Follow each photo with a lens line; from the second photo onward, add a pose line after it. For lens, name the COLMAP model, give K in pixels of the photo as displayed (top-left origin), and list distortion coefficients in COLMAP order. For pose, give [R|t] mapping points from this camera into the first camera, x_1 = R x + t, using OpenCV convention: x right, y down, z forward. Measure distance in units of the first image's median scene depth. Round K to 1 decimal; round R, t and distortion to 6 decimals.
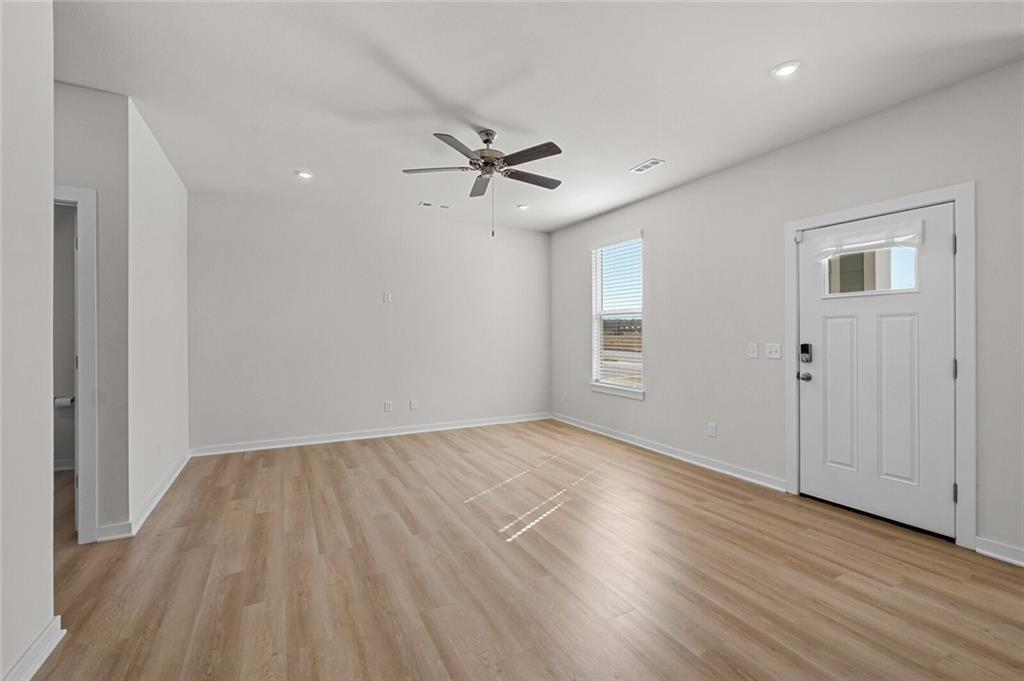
lens RADIAL K [[448.8, 0, 509.1], [0, 448.8, 331.9], [0, 0, 1]] dist [0.002590, -0.003519]
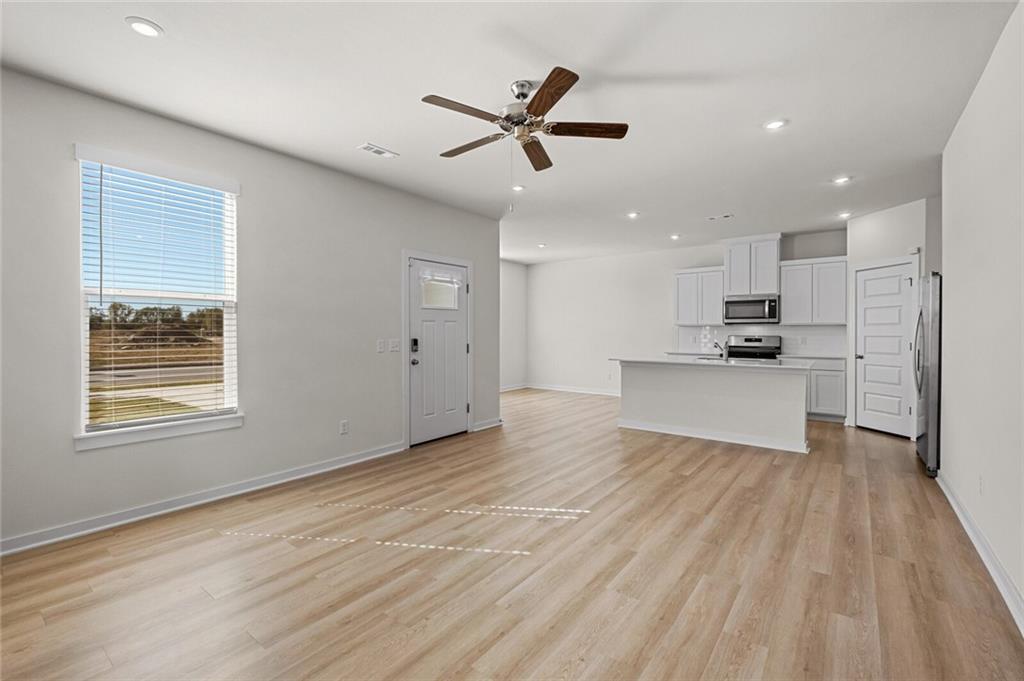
lens RADIAL K [[448.8, 0, 513.6], [0, 448.8, 334.6], [0, 0, 1]] dist [0.002590, -0.003519]
pose [[-0.436109, -0.006258, 0.899872, -0.784442], [-0.002093, 0.999980, 0.005940, 0.003293], [-0.899891, 0.000707, -0.436114, 1.380713]]
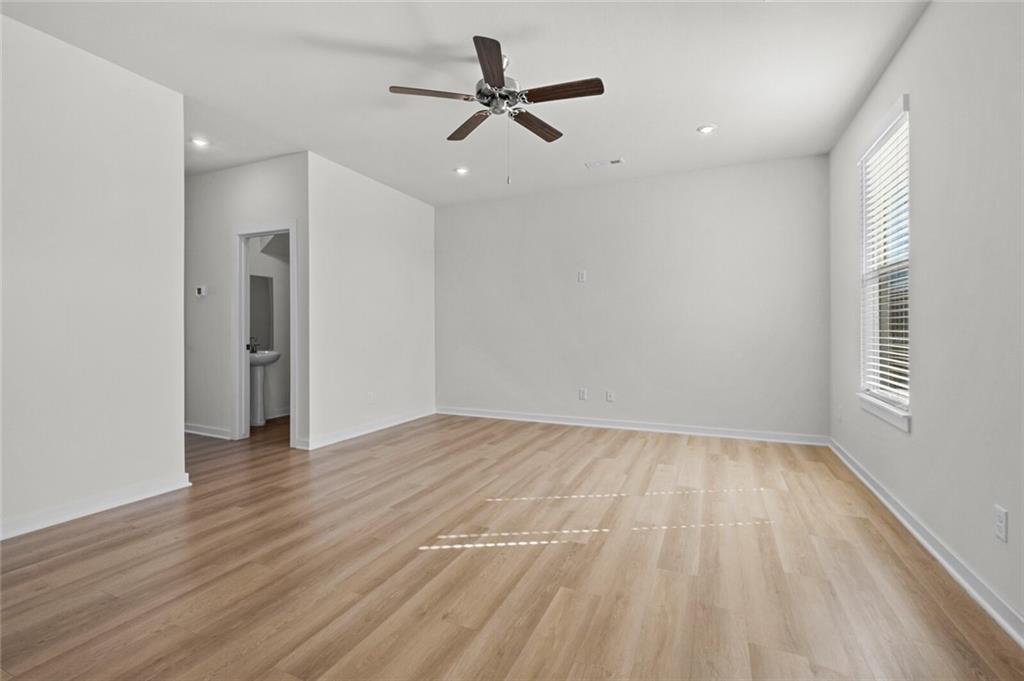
lens RADIAL K [[448.8, 0, 509.3], [0, 448.8, 332.9], [0, 0, 1]] dist [0.002590, -0.003519]
pose [[0.622783, 0.004443, -0.782382, 0.615584], [0.004673, 0.999945, 0.009399, 0.049961], [0.782381, -0.009510, 0.622728, 0.505831]]
